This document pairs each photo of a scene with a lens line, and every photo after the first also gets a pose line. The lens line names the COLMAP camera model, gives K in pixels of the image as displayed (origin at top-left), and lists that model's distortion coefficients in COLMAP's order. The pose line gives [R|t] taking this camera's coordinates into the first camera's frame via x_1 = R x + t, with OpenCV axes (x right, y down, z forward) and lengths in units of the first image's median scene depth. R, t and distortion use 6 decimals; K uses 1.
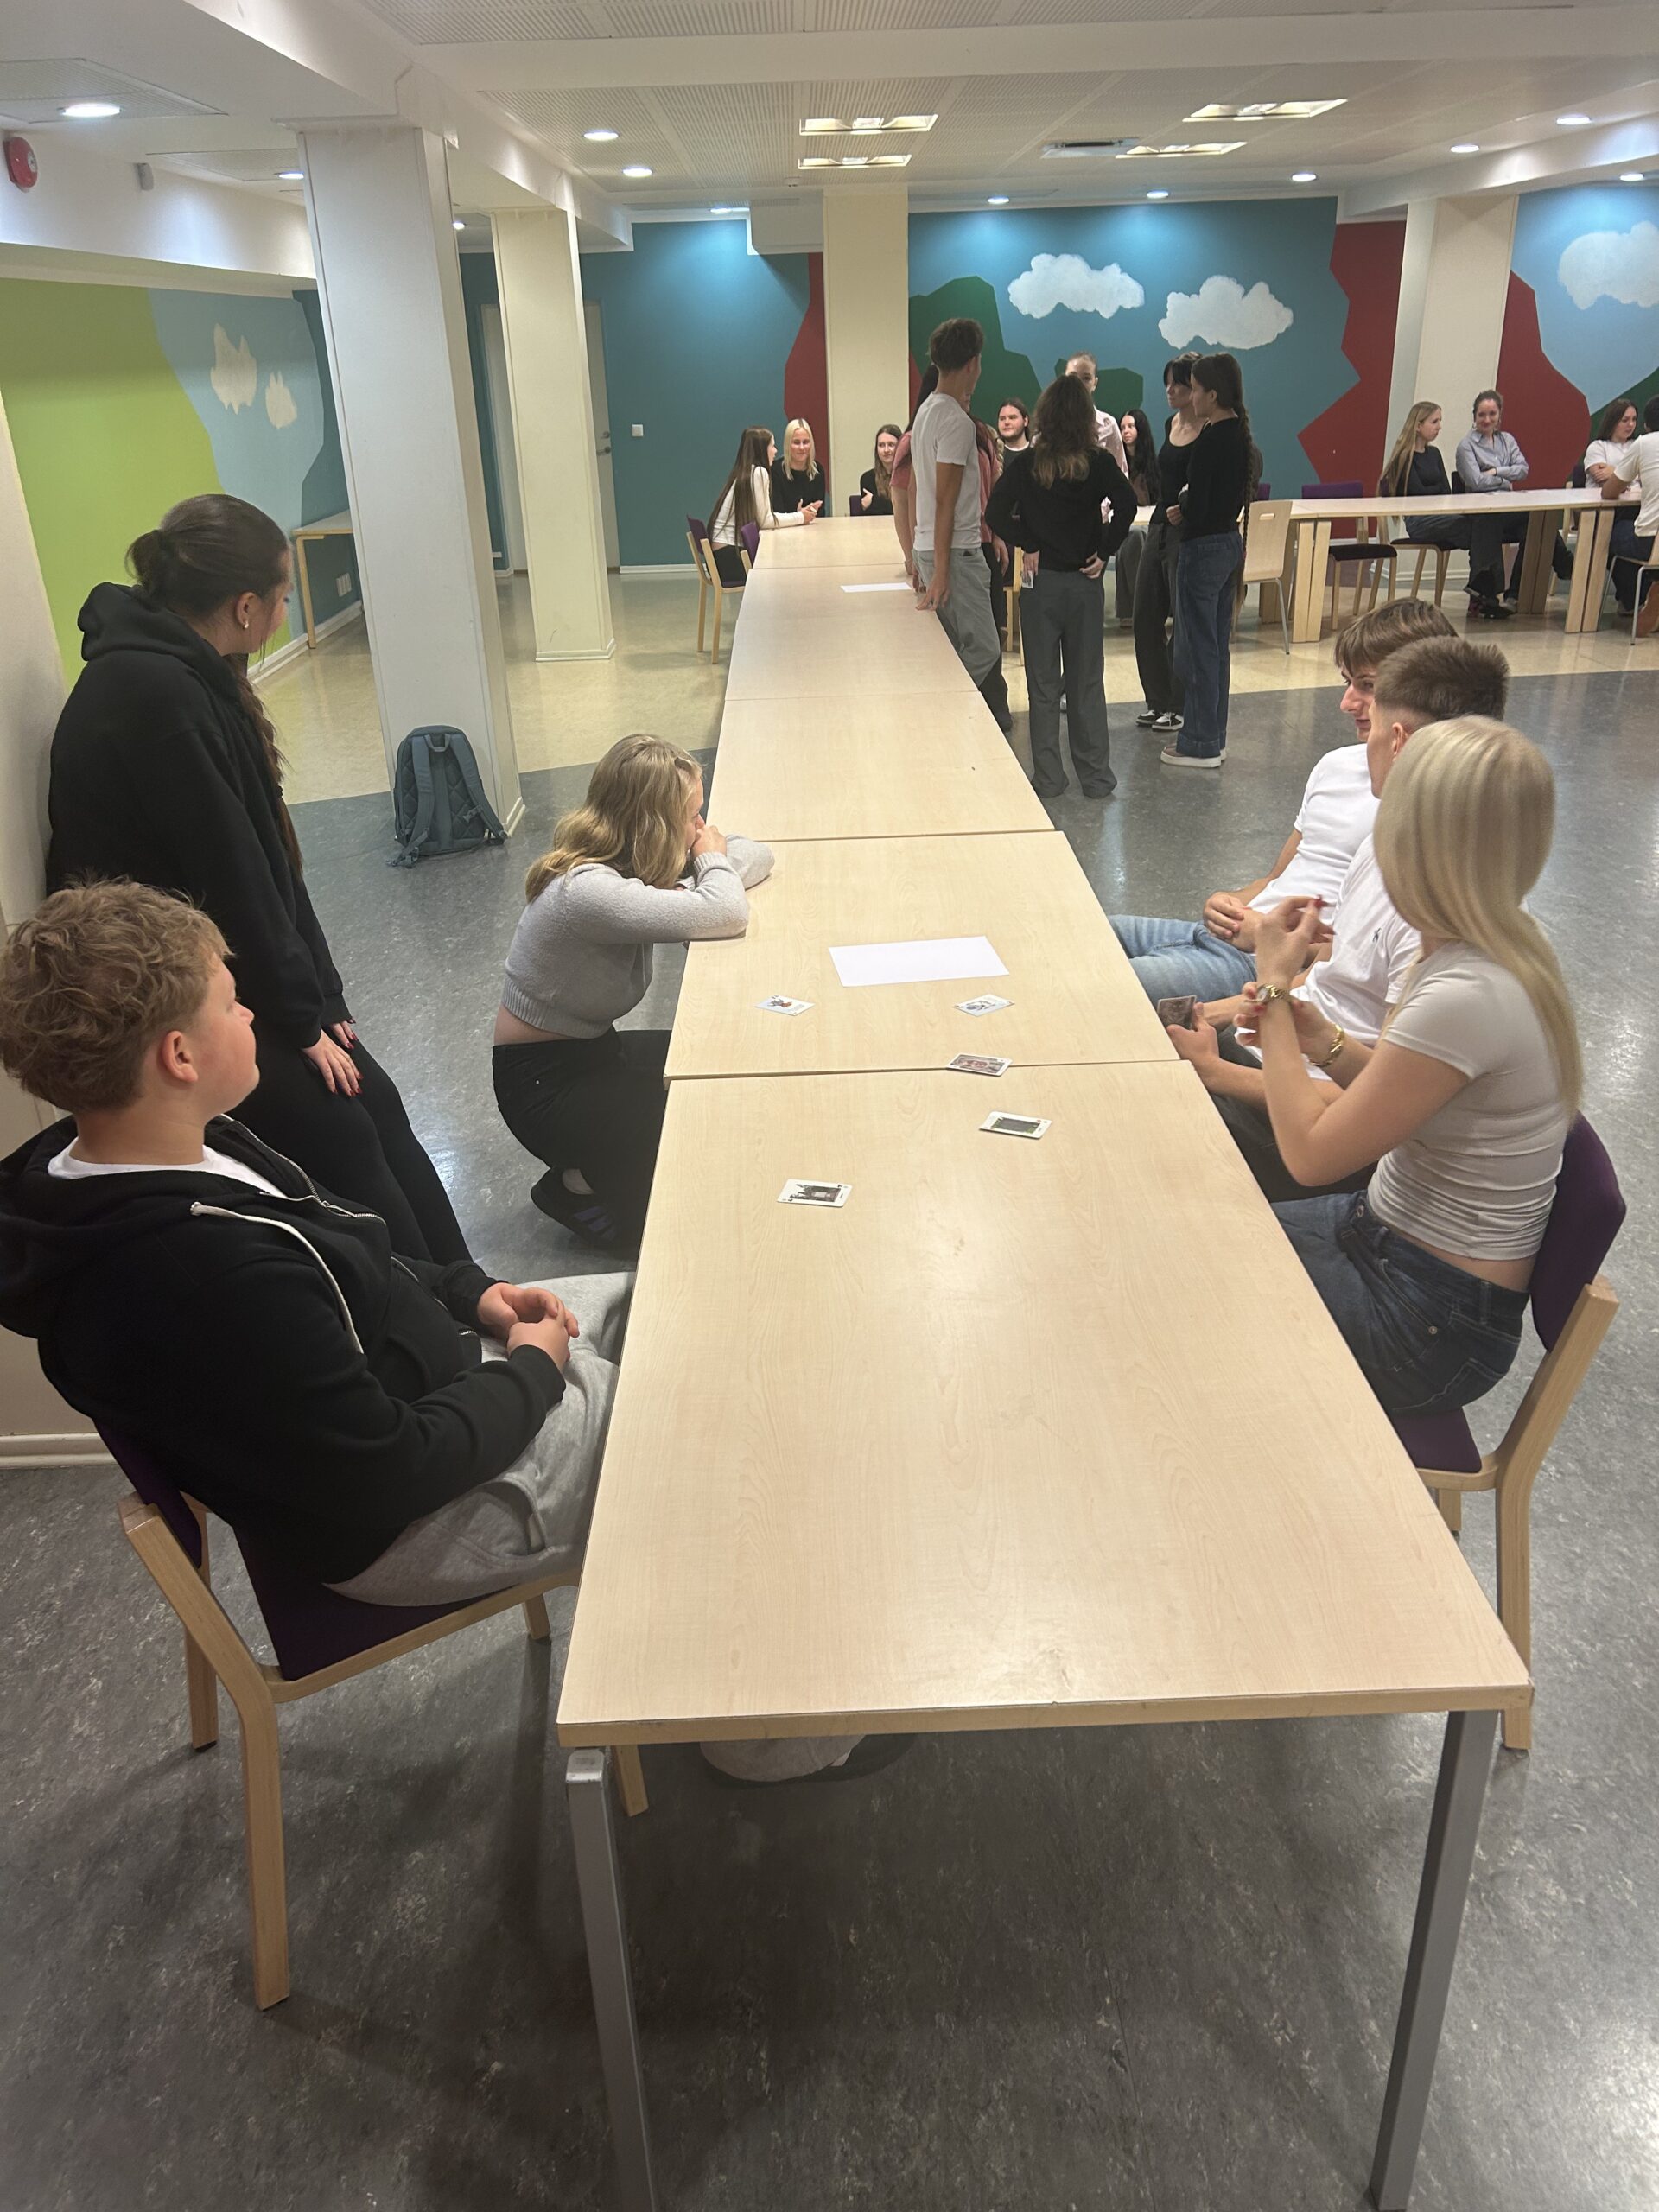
lens RADIAL K [[1659.0, 0, 841.2], [0, 1659.0, 1107.8], [0, 0, 1]] dist [0.037968, -0.037240]
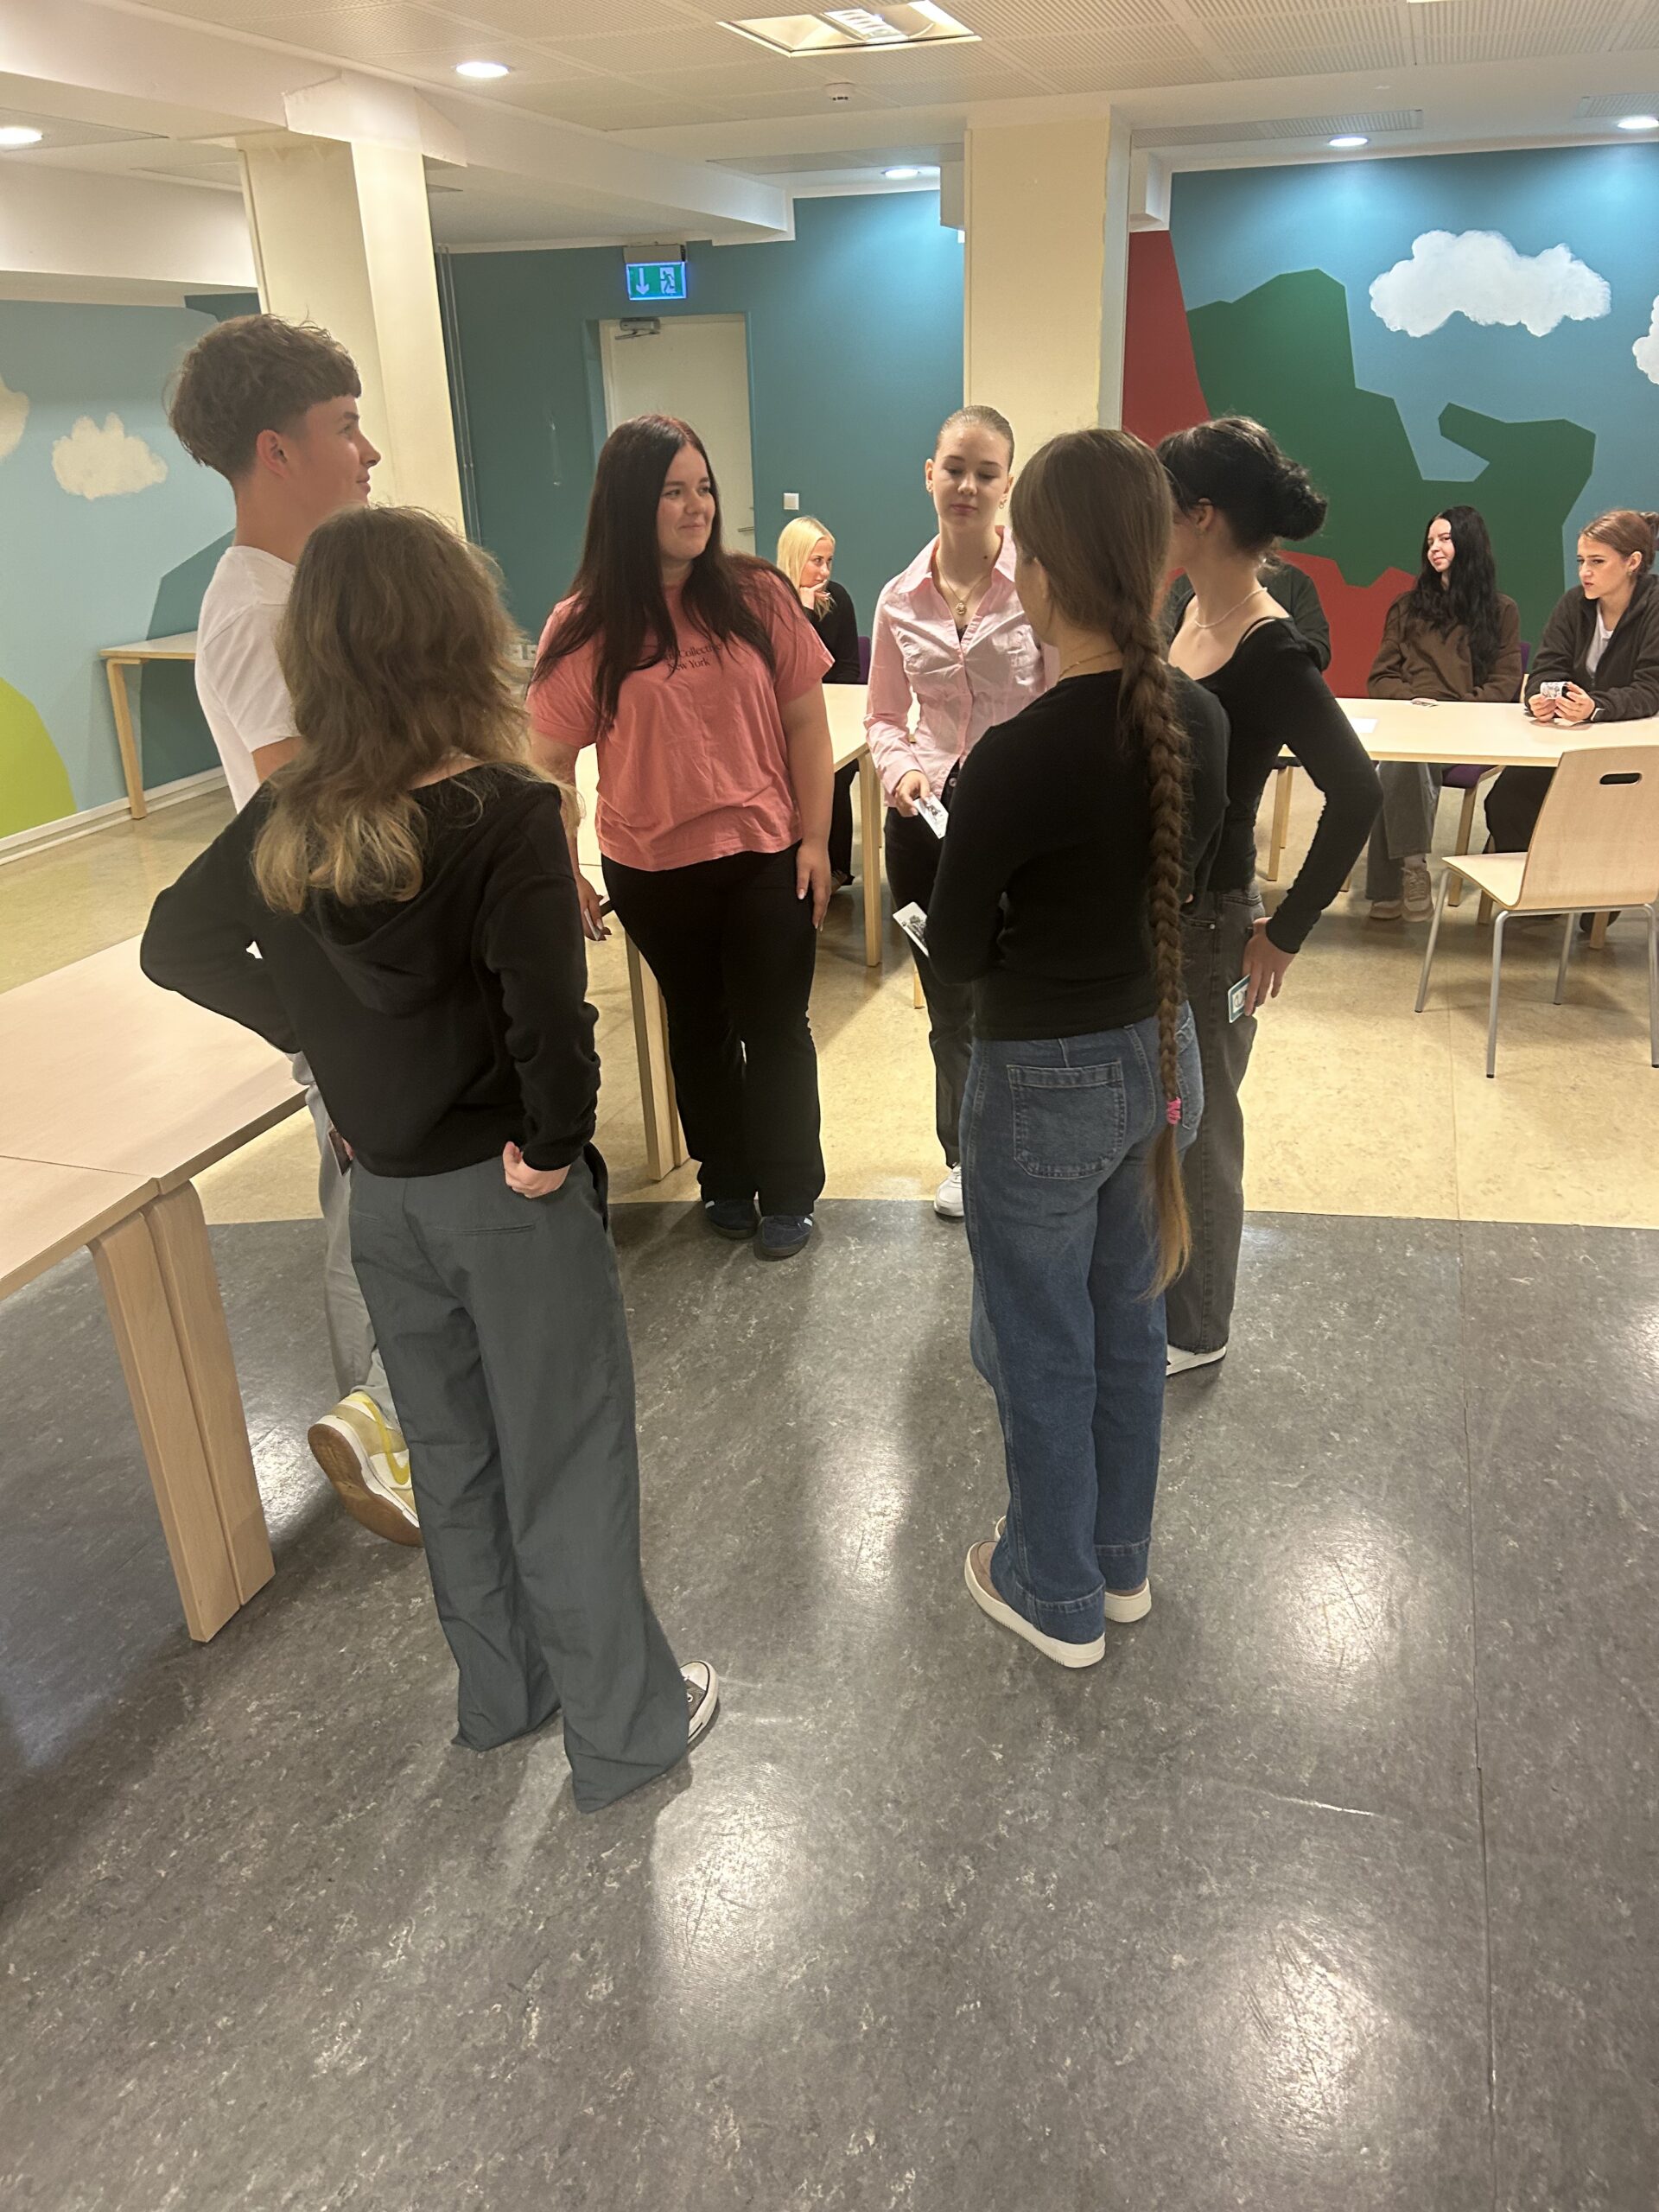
lens RADIAL K [[1659.0, 0, 826.7], [0, 1659.0, 1114.0], [0, 0, 1]] dist [0.037968, -0.037240]
pose [[0.941138, 0.141298, -0.307072, 0.144389], [-0.144094, 0.989470, 0.013671, -0.170019], [0.305770, 0.031381, 0.951588, 0.363512]]
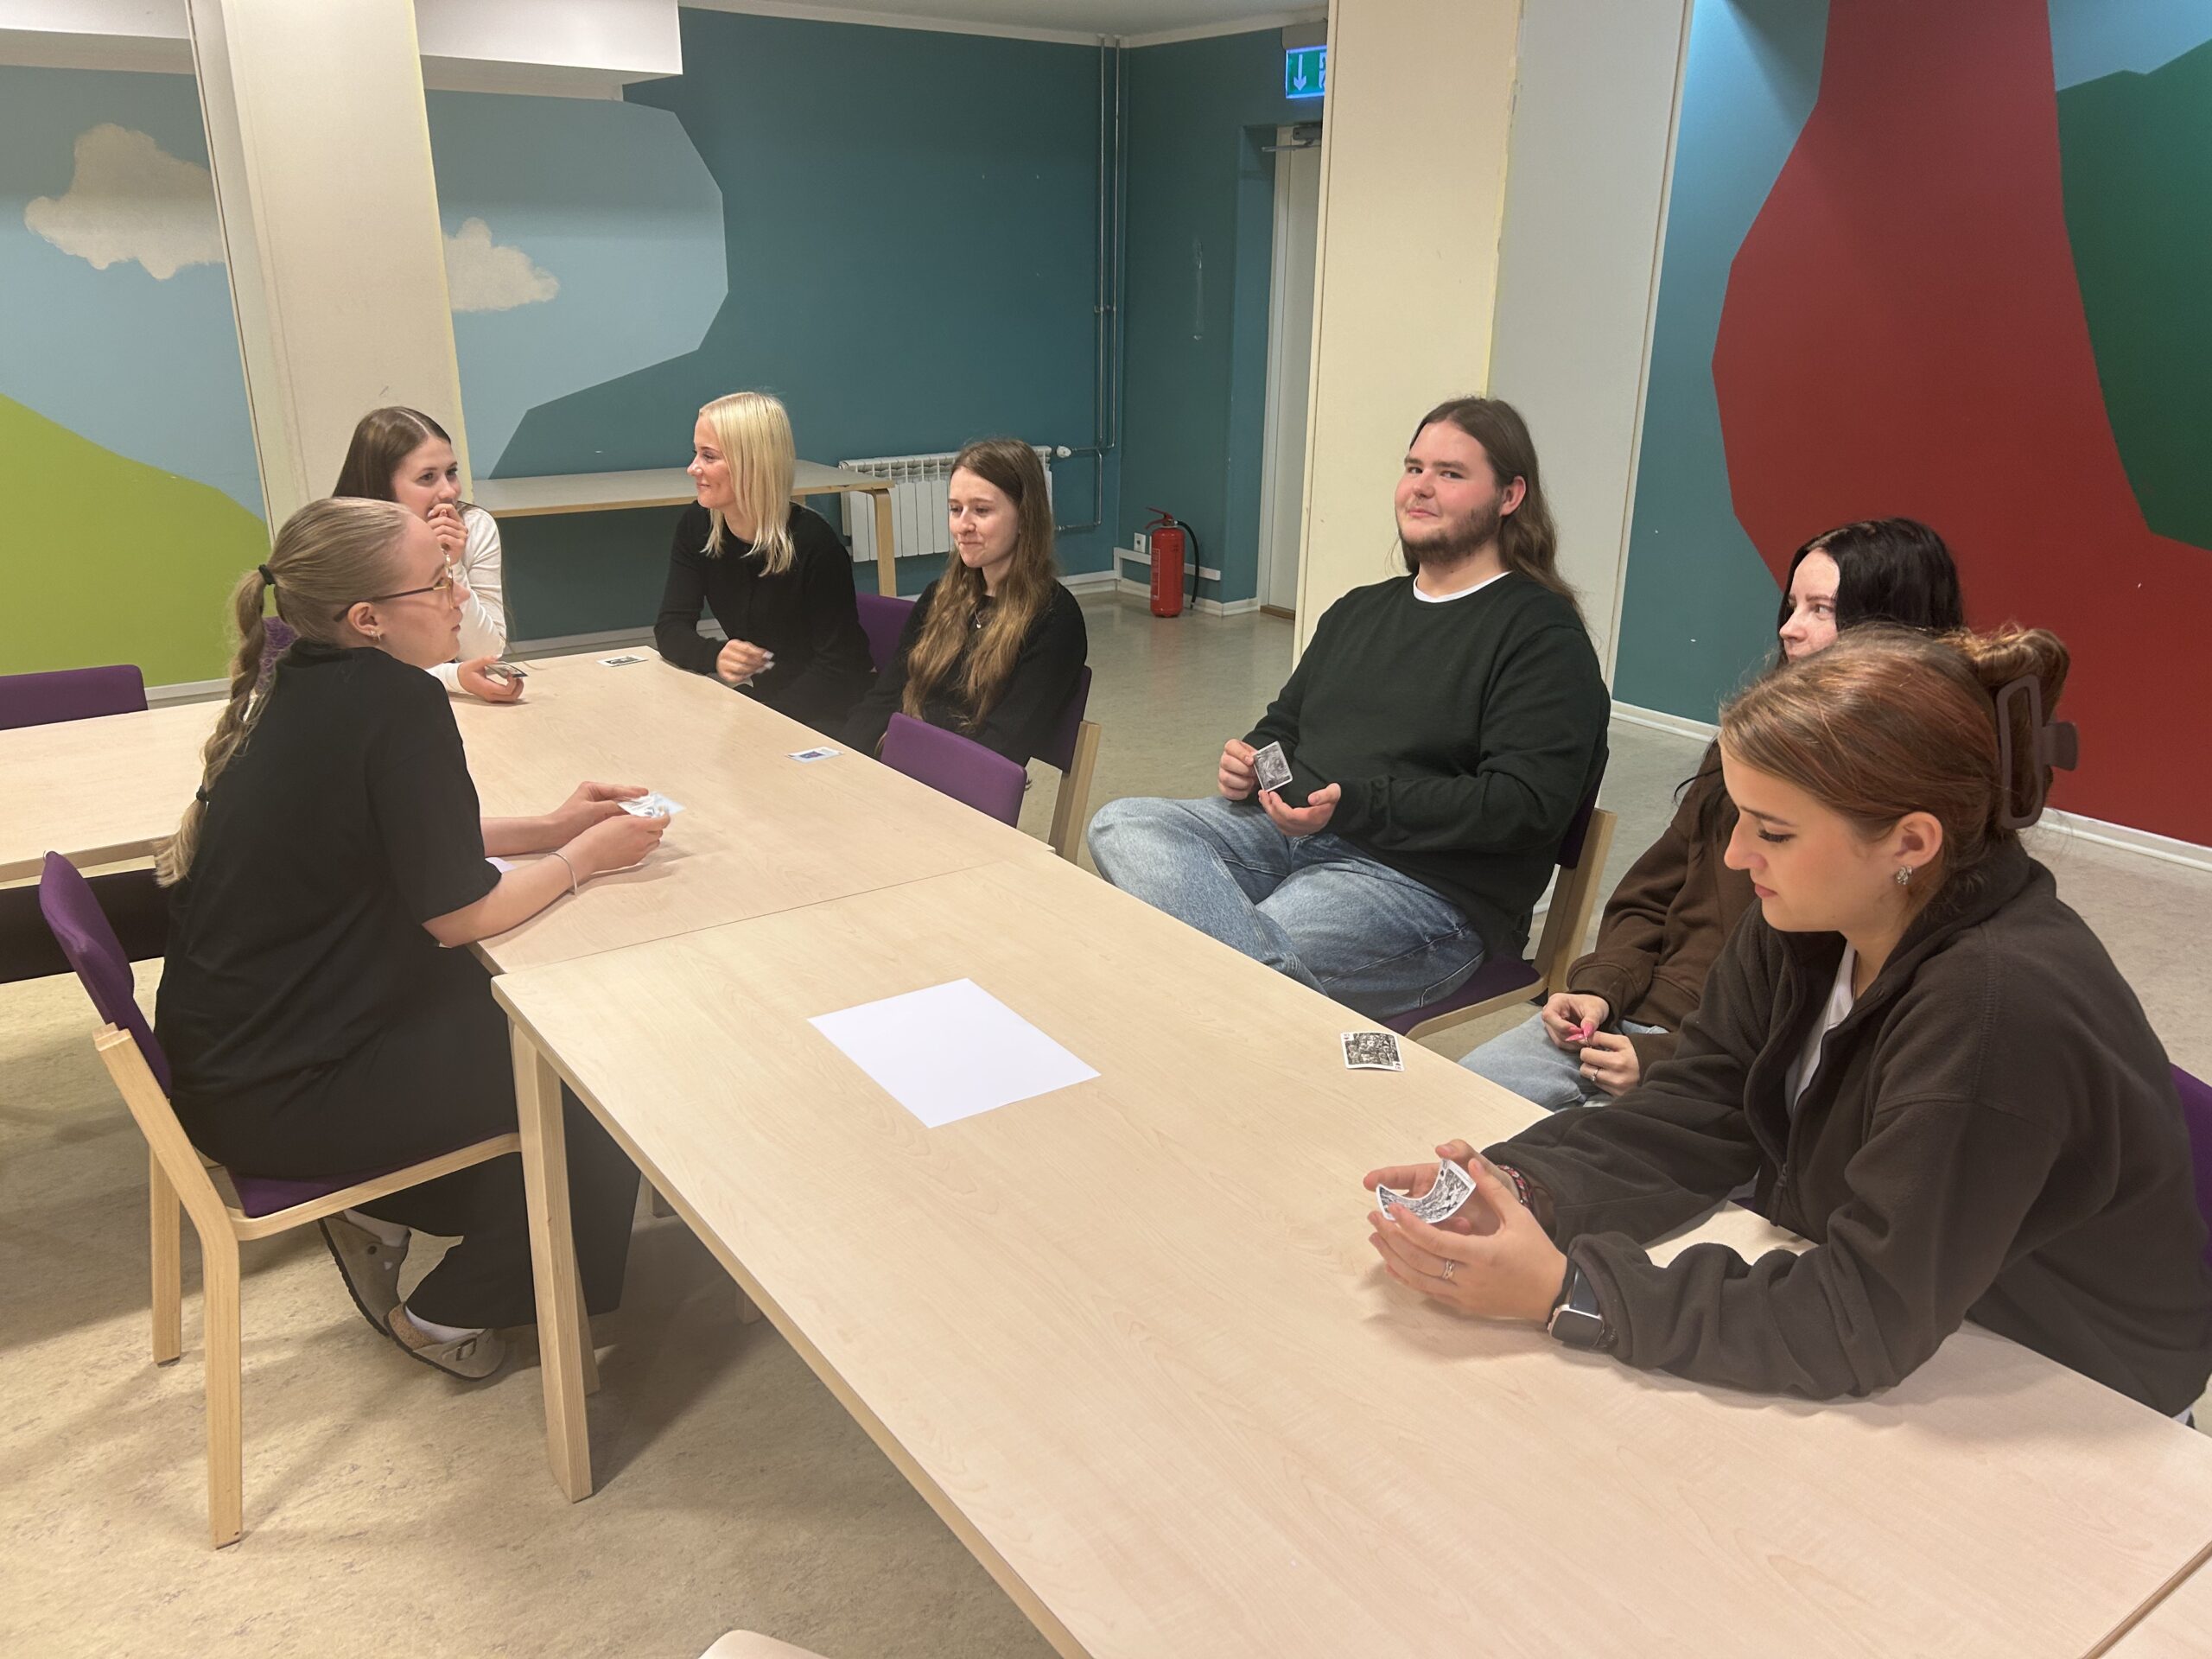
lens RADIAL K [[1659.0, 0, 1111.2], [0, 1659.0, 819.8], [0, 0, 1]] dist [0.037968, -0.037240]
pose [[0.583500, 0.295783, -0.756333, 0.223840], [-0.361918, 0.928429, 0.083871, -0.301889], [0.727010, 0.224792, 0.648788, 0.667170]]
